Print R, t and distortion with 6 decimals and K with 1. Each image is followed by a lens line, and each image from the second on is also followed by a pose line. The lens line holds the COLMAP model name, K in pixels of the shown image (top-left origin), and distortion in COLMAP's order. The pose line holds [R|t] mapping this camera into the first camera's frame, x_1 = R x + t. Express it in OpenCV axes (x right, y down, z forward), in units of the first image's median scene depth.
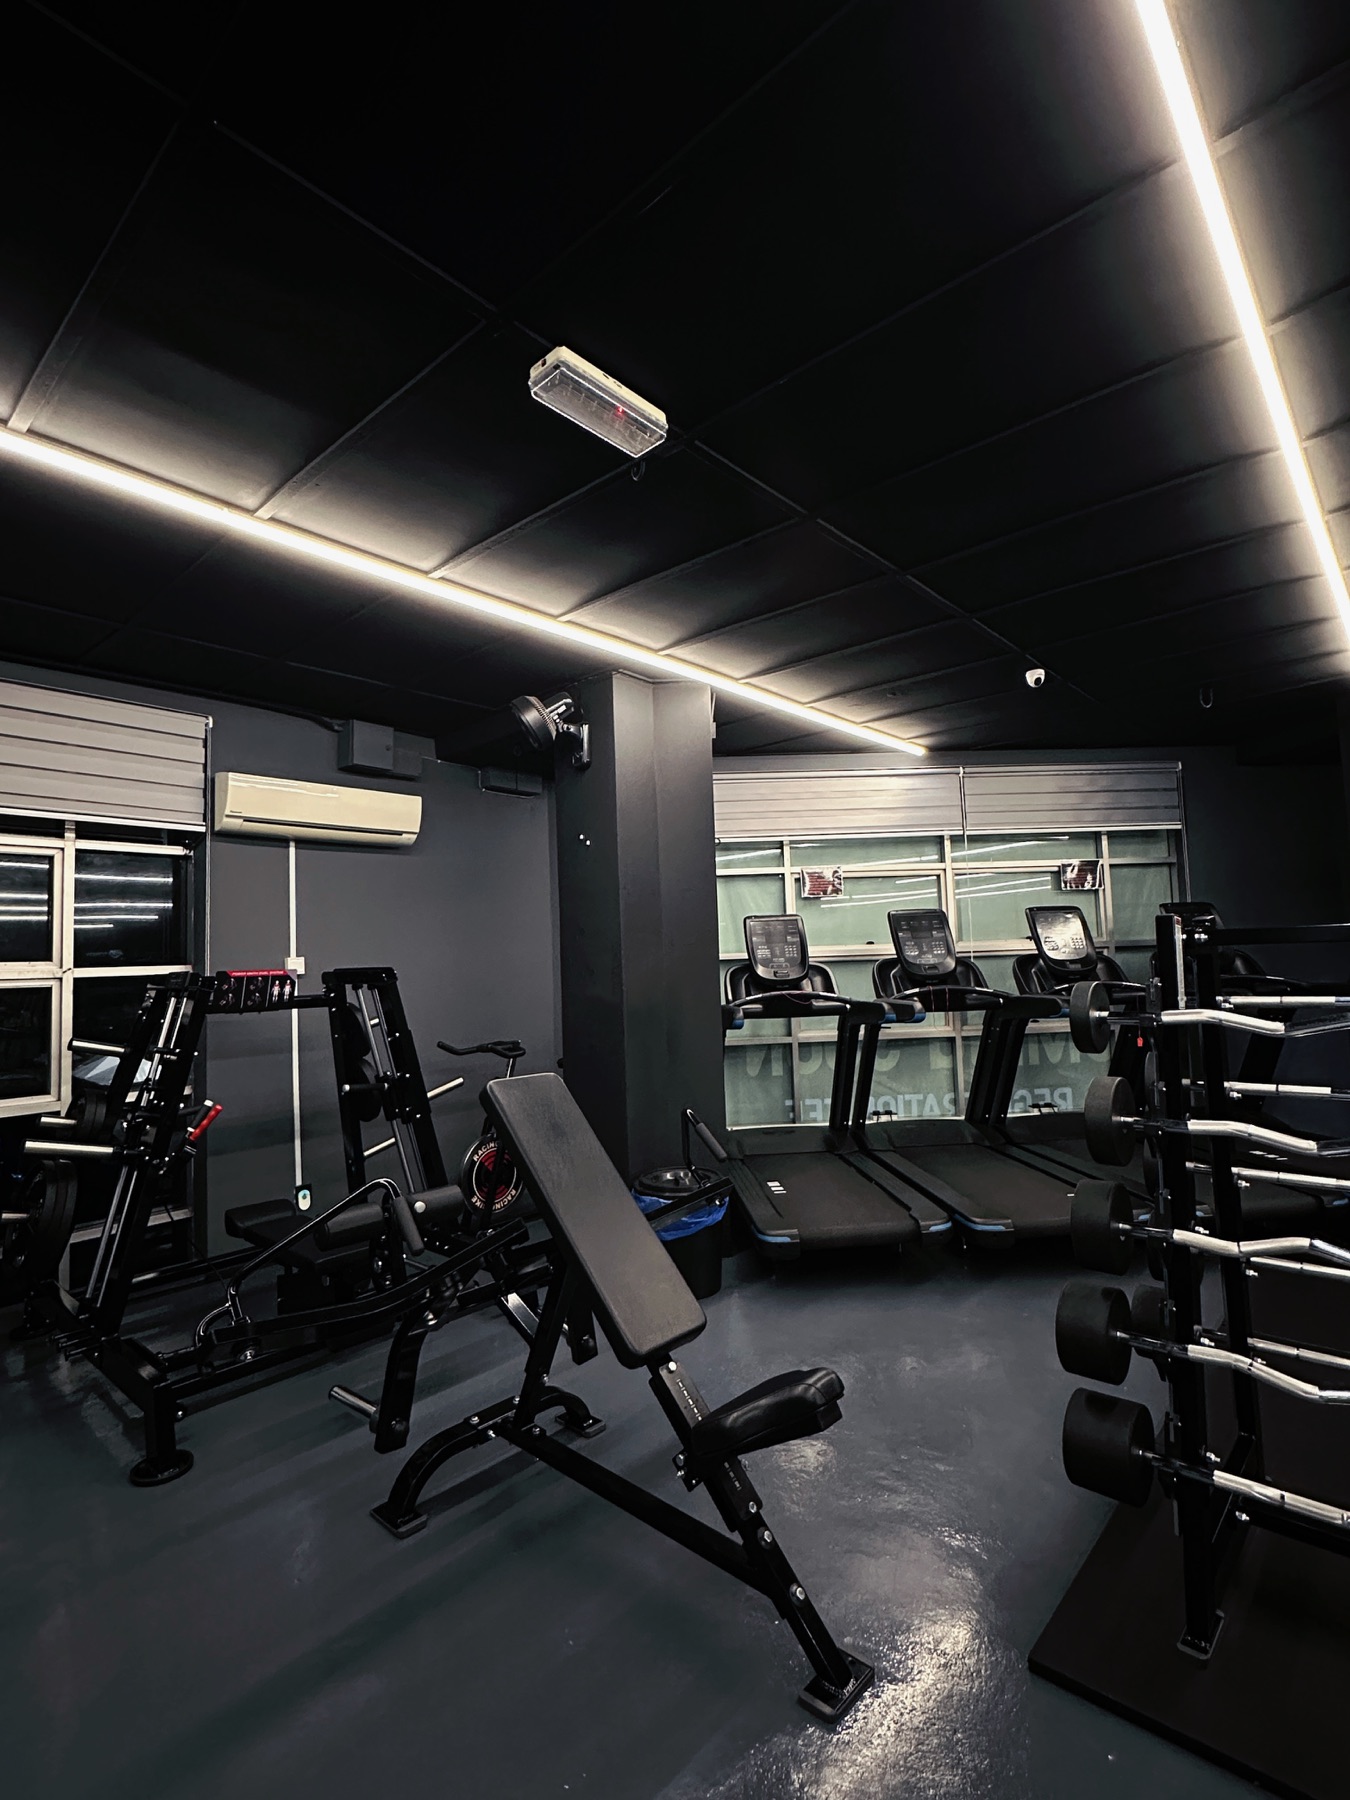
lens RADIAL K [[975.1, 0, 675.0], [0, 975.1, 900.0], [0, 0, 1]] dist [0.000102, 0.000133]
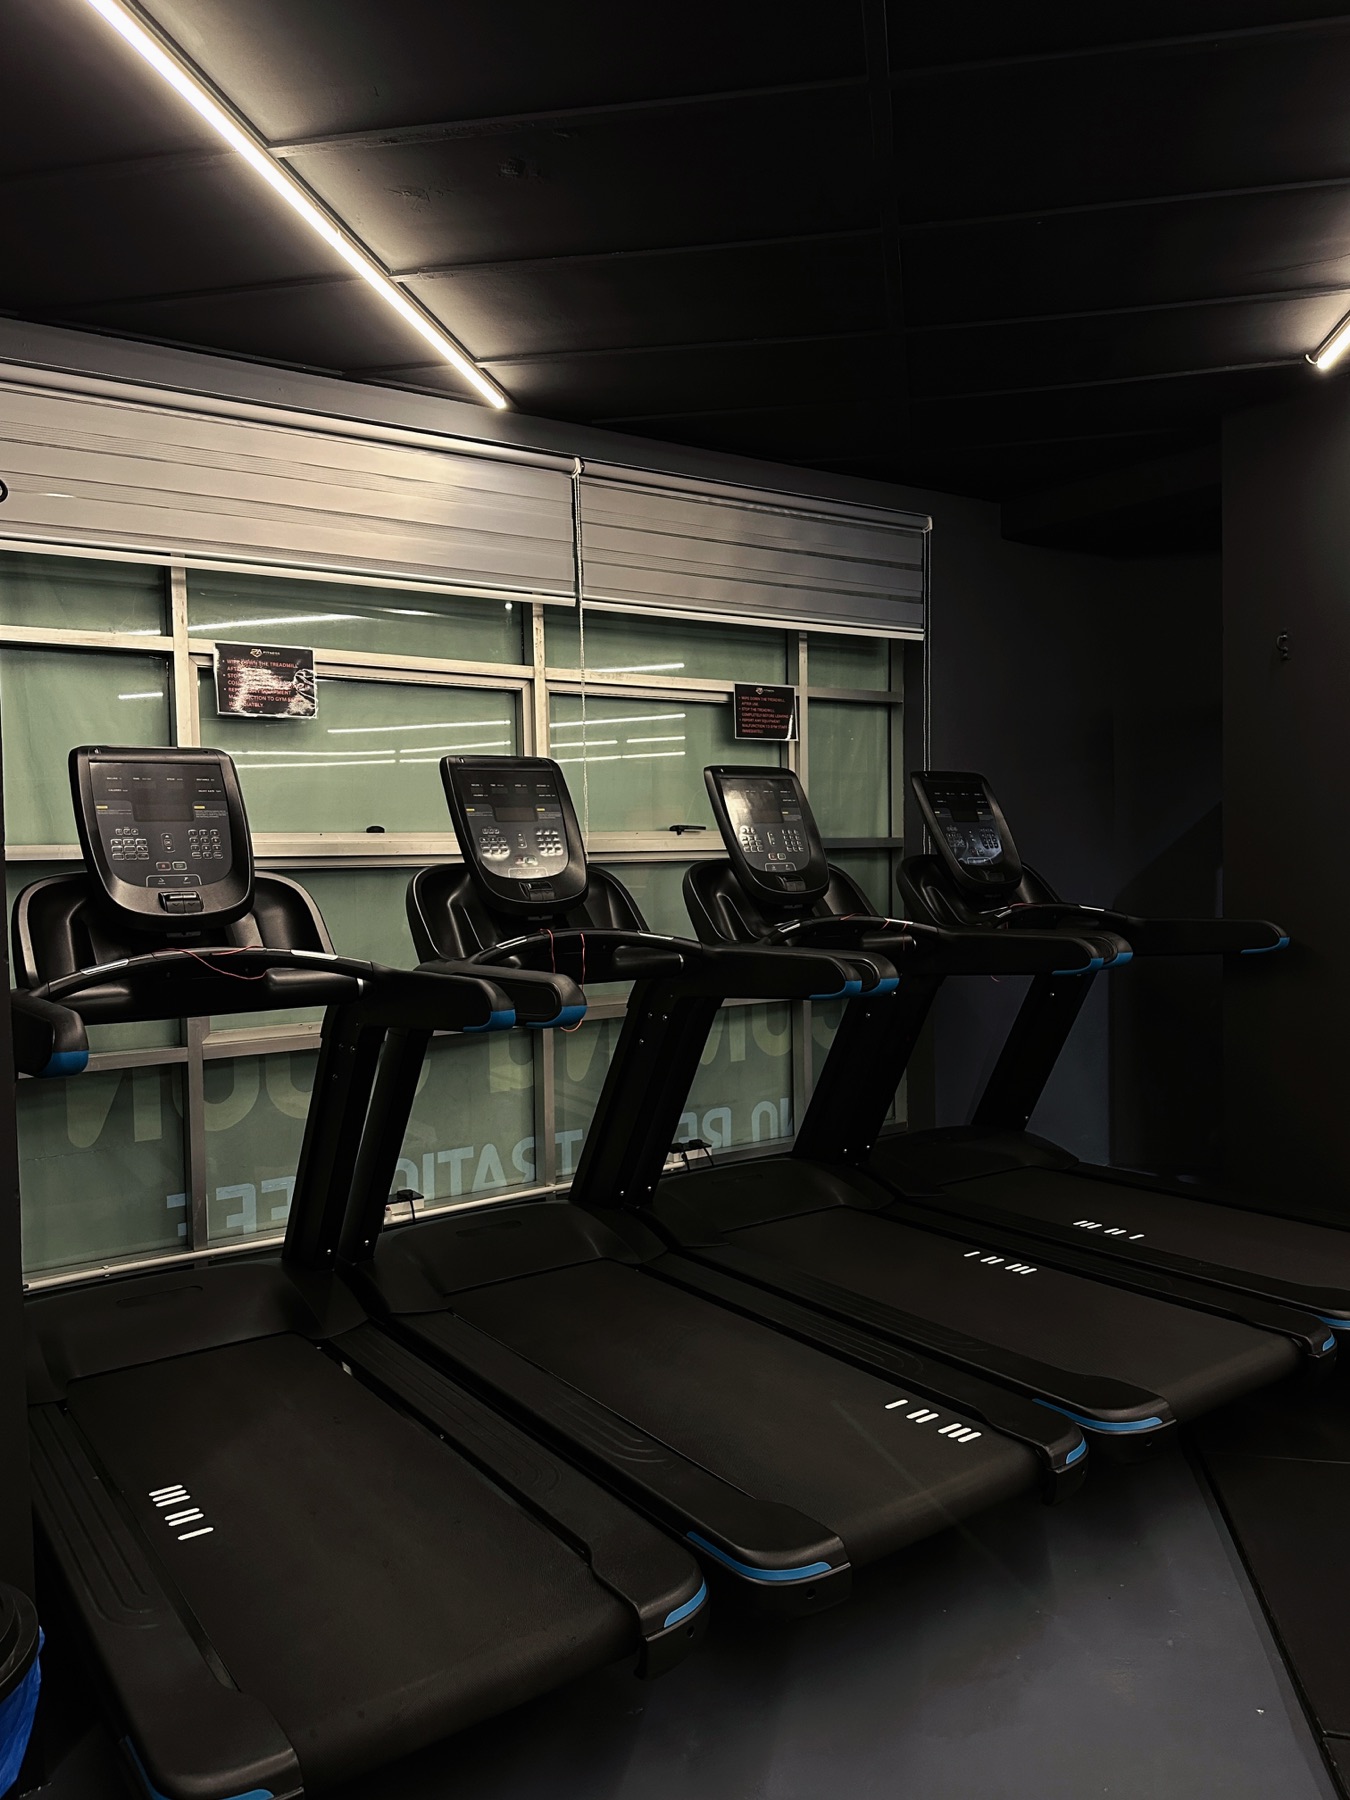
lens RADIAL K [[1302.1, 0, 675.0], [0, 1302.1, 900.0], [0, 0, 1]] dist [0.119626, -0.230248]
pose [[0.861904, -0.000634, 0.507071, 0.013893], [-0.044842, 0.995986, 0.077465, 0.025594], [-0.505085, -0.089505, 0.858416, 0.445102]]
